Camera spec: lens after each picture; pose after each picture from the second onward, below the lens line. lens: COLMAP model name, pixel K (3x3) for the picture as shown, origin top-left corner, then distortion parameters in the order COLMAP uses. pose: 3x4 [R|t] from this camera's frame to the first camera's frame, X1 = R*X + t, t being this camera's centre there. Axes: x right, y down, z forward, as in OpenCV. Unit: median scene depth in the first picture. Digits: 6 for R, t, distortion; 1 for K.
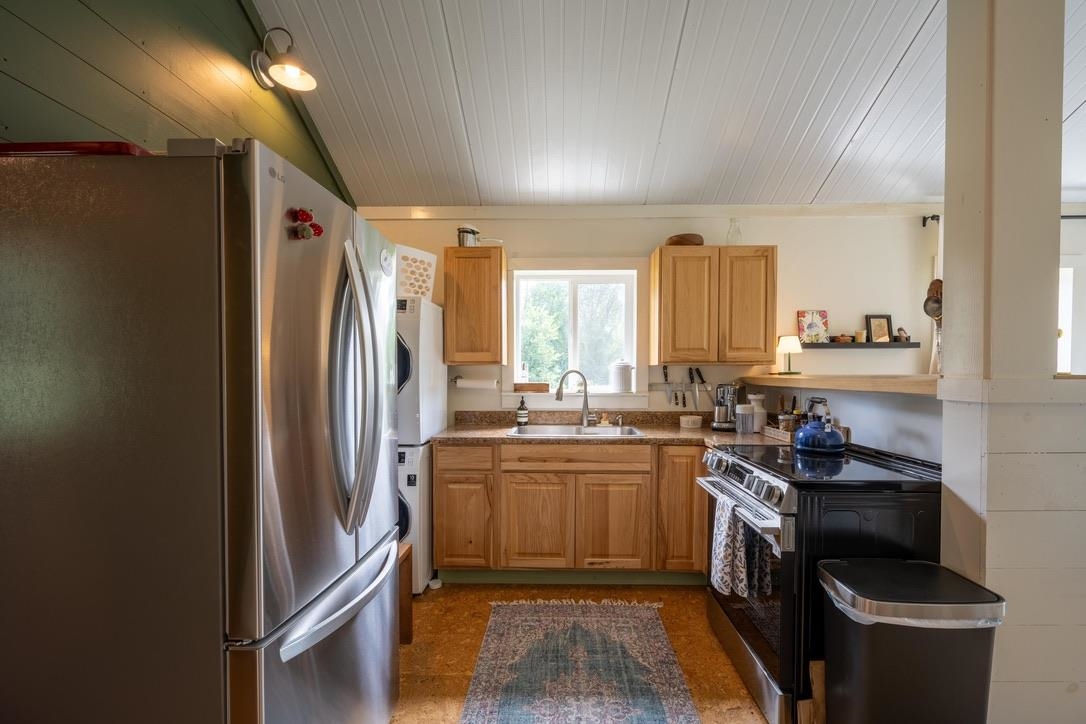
lens RADIAL K [[442.0, 0, 557.9], [0, 442.0, 385.0], [0, 0, 1]] dist [-0.000521, 0.000019]
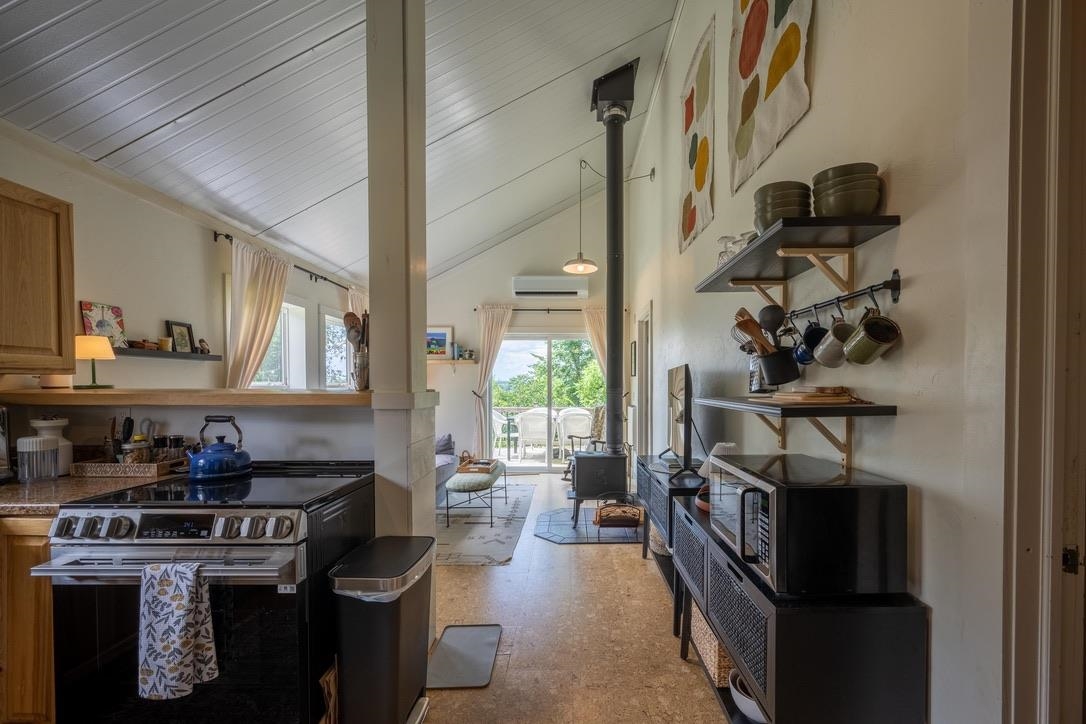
lens RADIAL K [[436.4, 0, 570.1], [0, 436.4, 391.8], [0, 0, 1]] dist [-0.001763, -0.000088]
pose [[-0.017330, -0.016309, 0.999717, -0.211899], [0.022144, 0.999615, 0.016691, -0.013235], [-0.999605, 0.022427, -0.016962, 0.232954]]
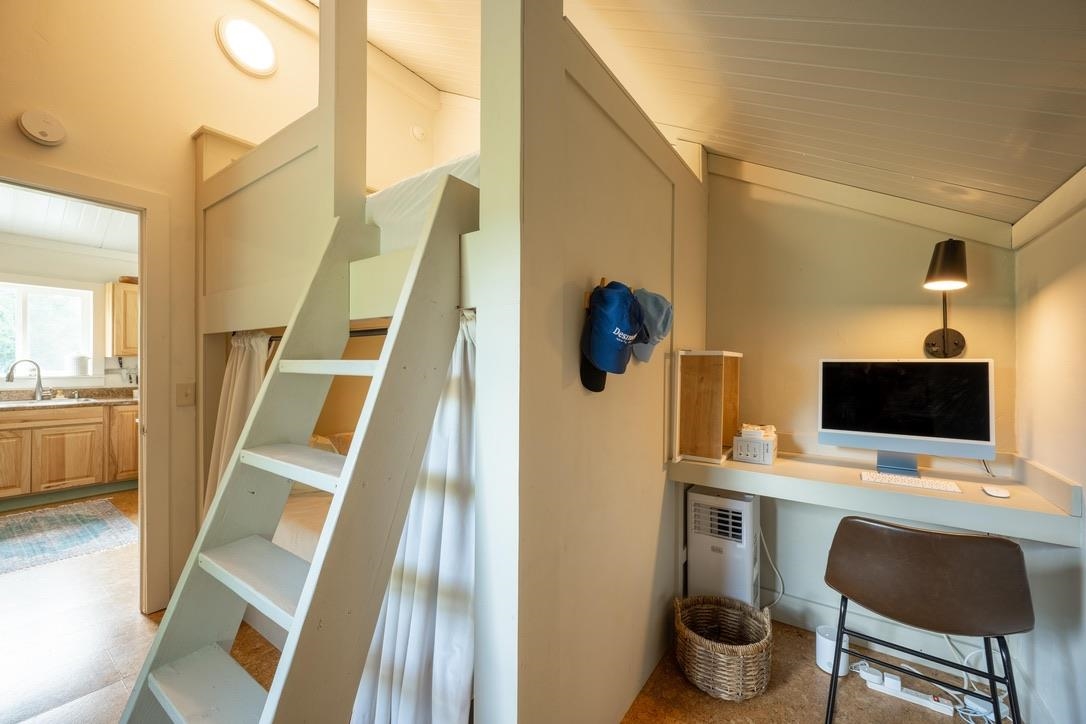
lens RADIAL K [[431.1, 0, 550.2], [0, 431.1, 366.1], [0, 0, 1]] dist [-0.000279, 0.000541]
pose [[0.567901, 0.000102, 0.823097, -0.150822], [0.008031, 0.999952, -0.005665, 0.007506], [-0.823057, 0.009828, 0.567873, -1.164137]]
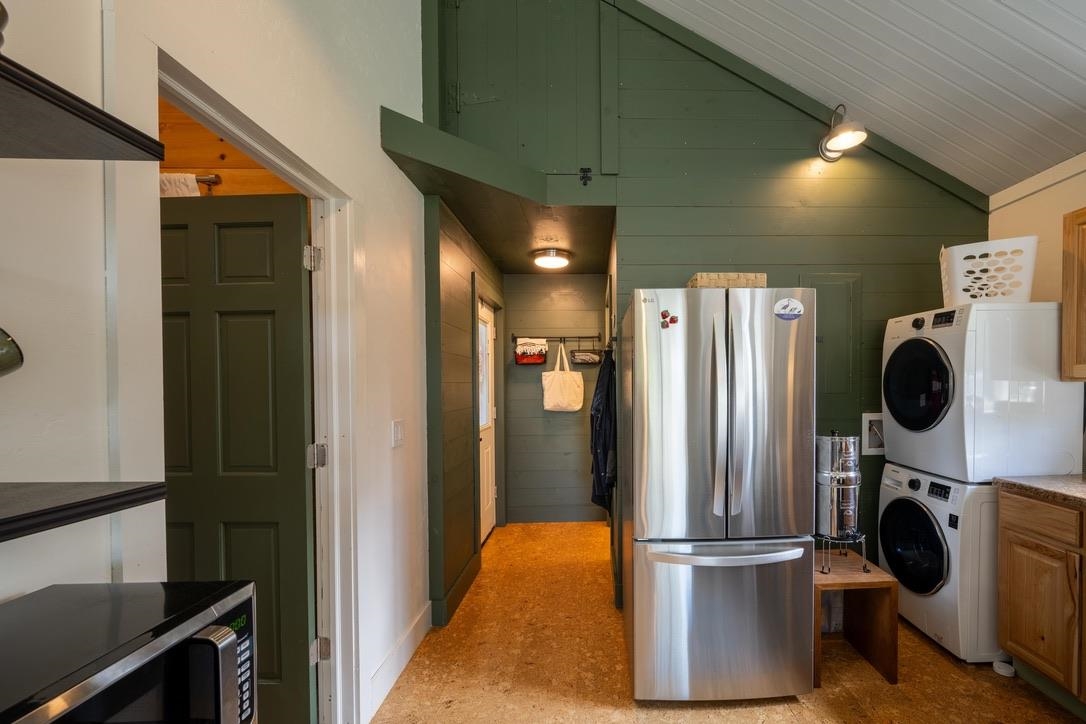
lens RADIAL K [[447.5, 0, 614.2], [0, 447.5, 389.3], [0, 0, 1]] dist [-0.000300, -0.000043]
pose [[0.067613, 0.011613, -0.997644, 0.420556], [-0.007661, 0.999909, 0.011120, -0.038697], [0.997682, 0.006891, 0.067696, 0.248070]]
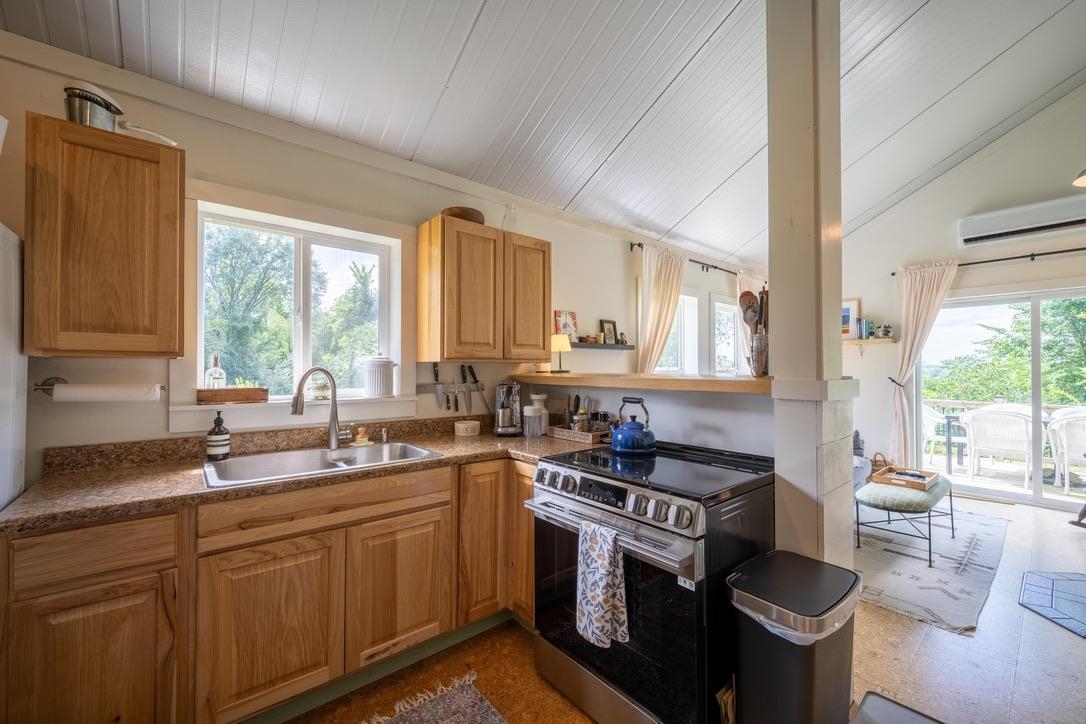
lens RADIAL K [[431.1, 0, 550.2], [0, 431.1, 366.1], [0, 0, 1]] dist [-0.000279, 0.000541]
pose [[0.752065, 0.005047, 0.659070, -0.139922], [0.014826, 0.999588, -0.024573, -0.015643], [-0.658922, 0.028252, 0.751680, 0.286877]]
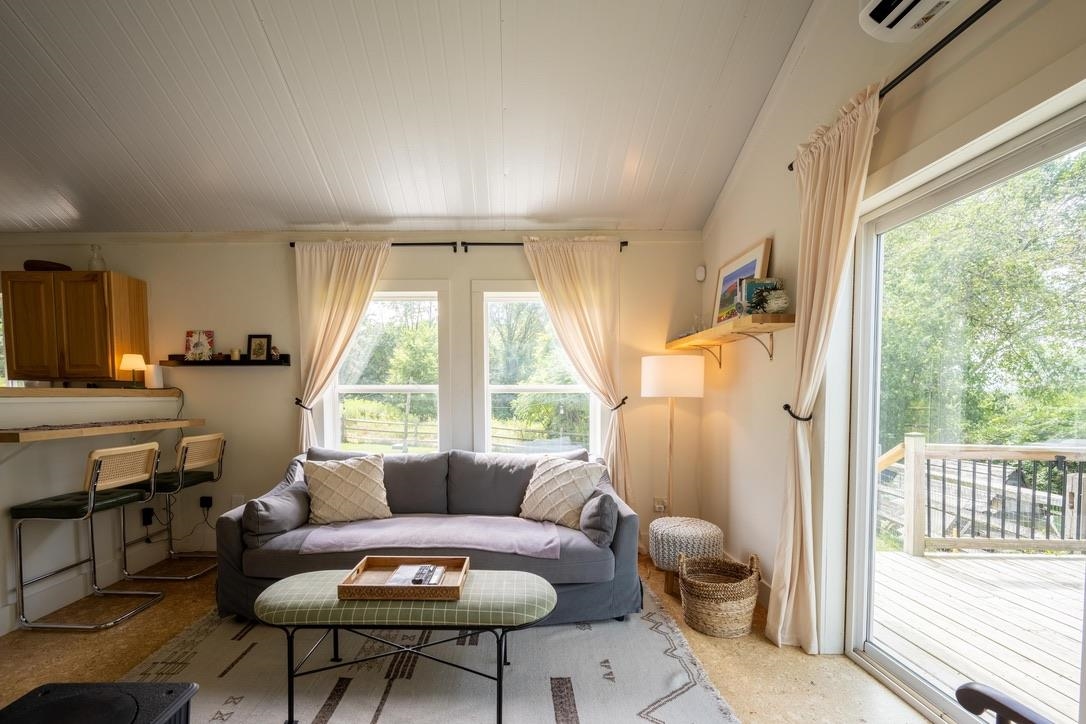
lens RADIAL K [[443.1, 0, 509.7], [0, 443.1, 414.8], [0, 0, 1]] dist [0.000055, -0.000087]
pose [[0.999952, -0.001775, 0.009629, 1.472799], [0.001546, 0.999716, 0.023767, 0.014596], [-0.009668, -0.023751, 0.999671, -0.112514]]
